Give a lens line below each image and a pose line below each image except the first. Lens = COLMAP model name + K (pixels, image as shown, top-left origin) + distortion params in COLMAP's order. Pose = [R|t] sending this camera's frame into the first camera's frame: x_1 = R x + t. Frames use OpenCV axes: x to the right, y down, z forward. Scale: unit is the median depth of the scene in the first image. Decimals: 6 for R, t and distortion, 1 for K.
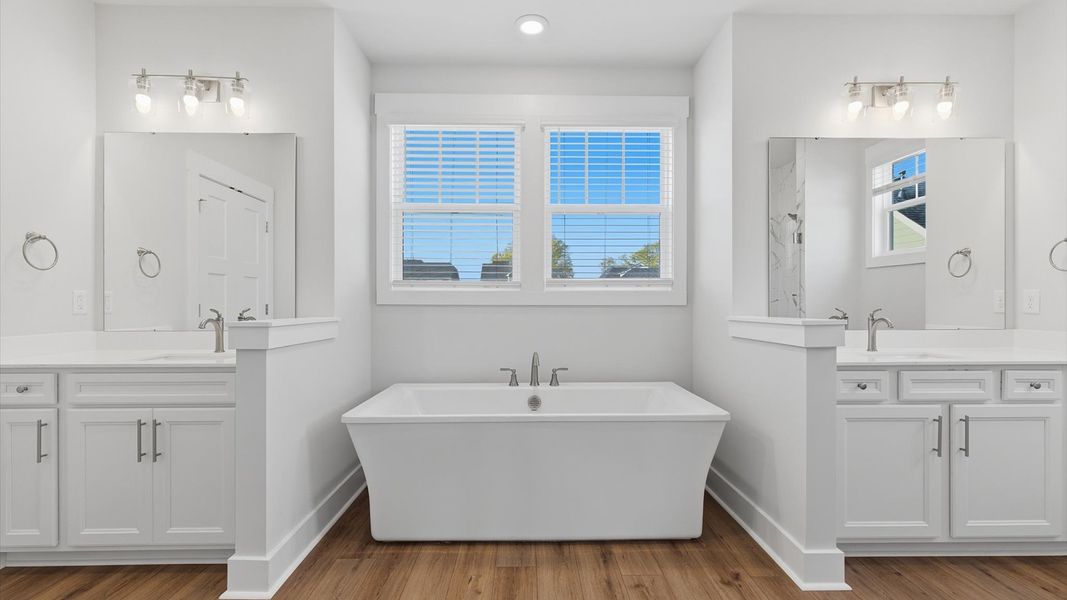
lens RADIAL K [[479.1, 0, 533.5], [0, 479.1, 300.0], [0, 0, 1]] dist [0.001243, -0.000017]
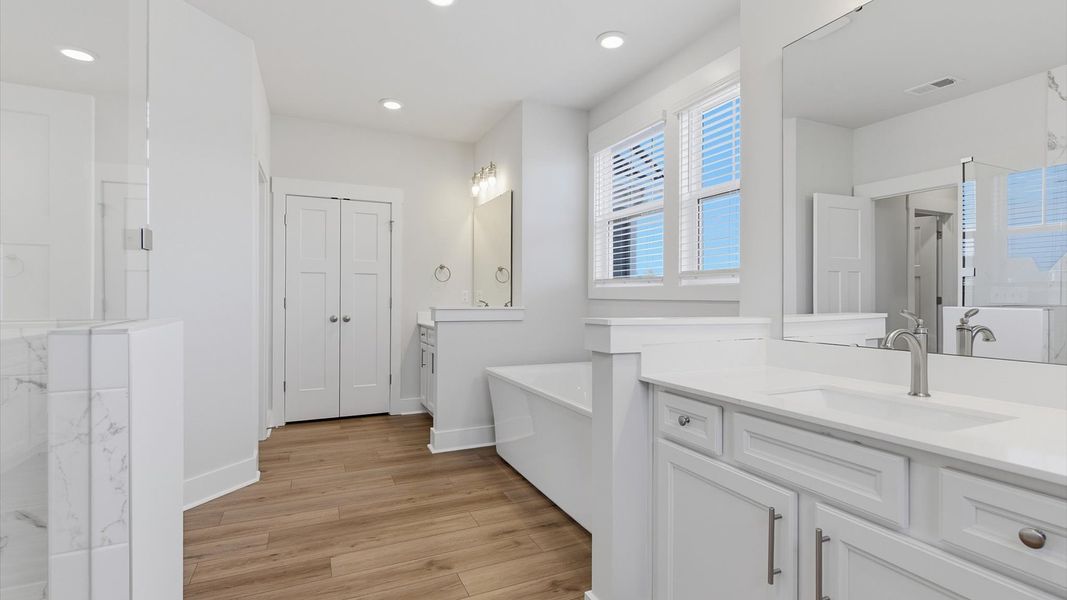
lens RADIAL K [[479.1, 0, 533.5], [0, 479.1, 300.0], [0, 0, 1]] dist [0.001243, -0.000017]
pose [[0.403047, 0.003834, -0.915171, 1.158113], [0.003352, 0.999978, 0.005666, 0.008239], [0.915173, -0.005351, 0.403026, 0.523313]]
